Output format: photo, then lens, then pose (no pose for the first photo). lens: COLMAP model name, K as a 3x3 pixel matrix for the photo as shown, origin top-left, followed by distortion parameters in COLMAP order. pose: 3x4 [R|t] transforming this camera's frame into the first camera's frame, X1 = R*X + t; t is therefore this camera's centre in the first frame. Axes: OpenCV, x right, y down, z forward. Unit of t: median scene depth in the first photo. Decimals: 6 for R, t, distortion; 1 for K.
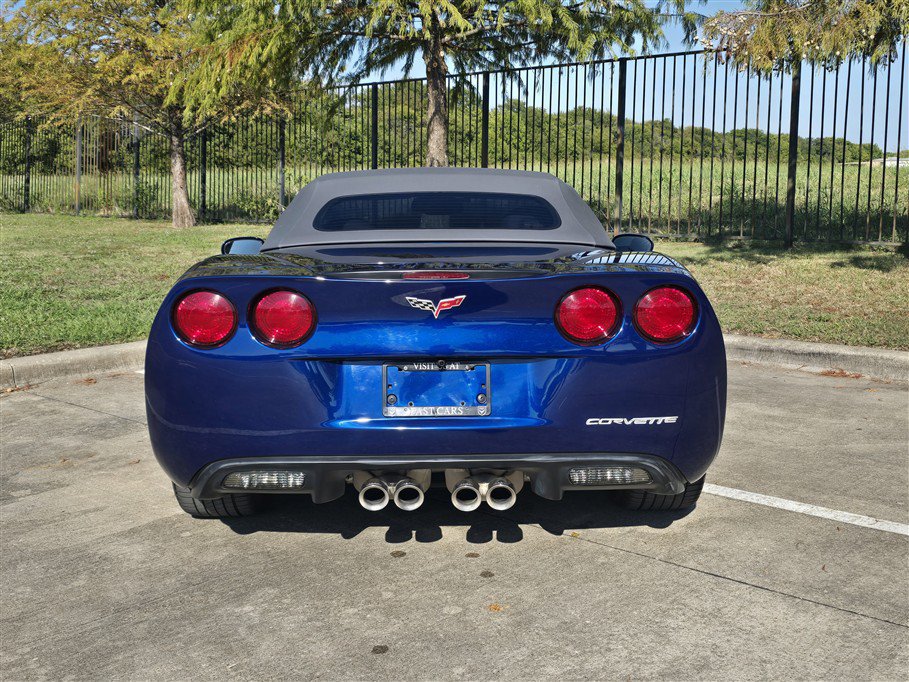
lens RADIAL K [[1040.5, 0, 452.9], [0, 1040.5, 325.5], [0, 0, 1]] dist [0.071554, -0.075649]
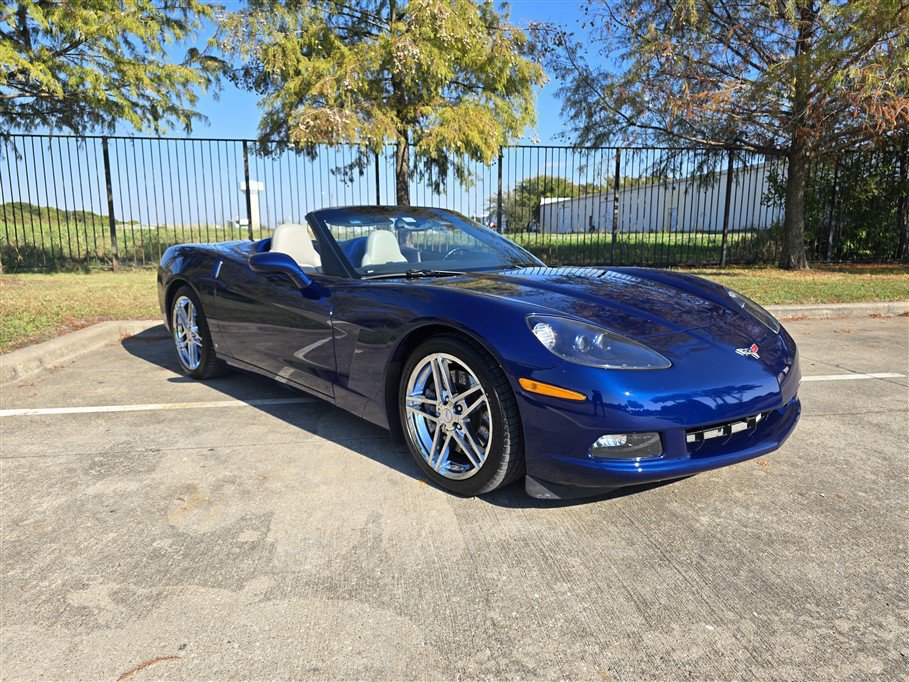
lens RADIAL K [[610.1, 0, 453.3], [0, 610.1, 348.1], [0, 0, 1]] dist [0.041897, -0.037409]
pose [[0.643472, -0.134416, 0.753576, -0.787391], [0.105090, 0.990653, 0.086968, -0.027345], [-0.758222, 0.023232, 0.651583, 0.629191]]
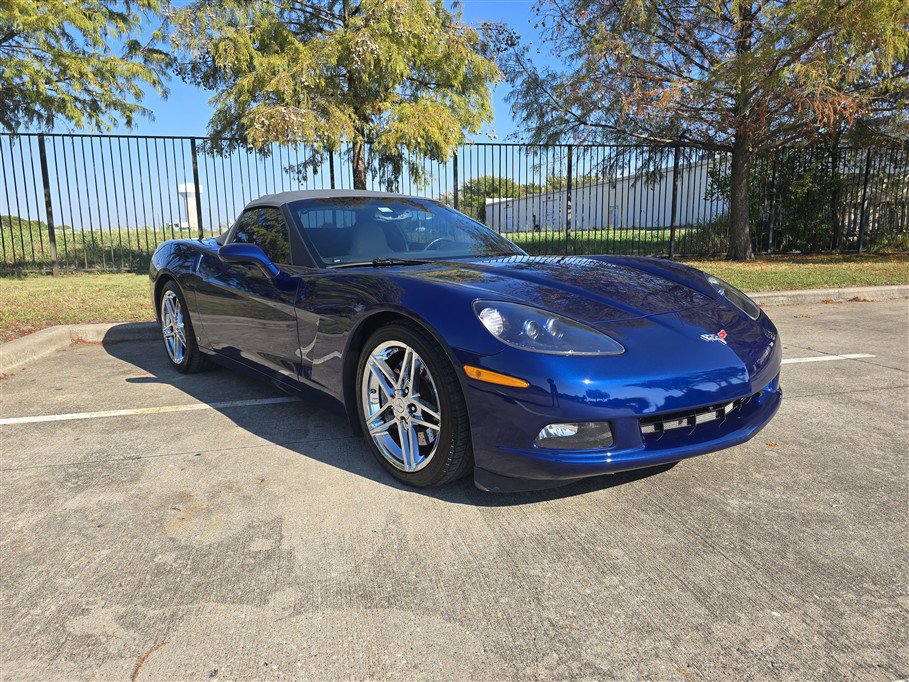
lens RADIAL K [[605.7, 0, 449.9], [0, 605.7, 337.3], [0, 0, 1]] dist [0.051748, -0.042739]
pose [[0.578240, -0.138625, 0.804004, -0.805354], [0.126707, 0.988761, 0.079353, -0.019967], [-0.805968, 0.055988, 0.589306, 0.707262]]
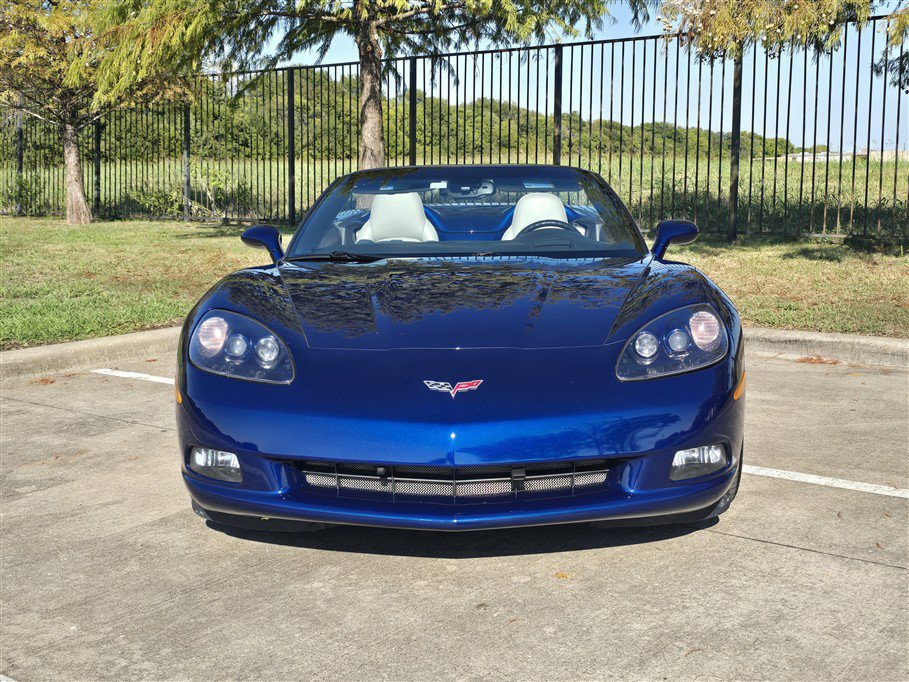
lens RADIAL K [[1114.0, 0, 452.4], [0, 1114.0, 344.4], [0, 0, 1]] dist [0.119802, -0.246213]
pose [[0.995748, -0.015057, 0.090883, -0.136843], [0.014074, 0.999835, 0.011446, 0.025318], [-0.091041, -0.010118, 0.995796, -0.065712]]
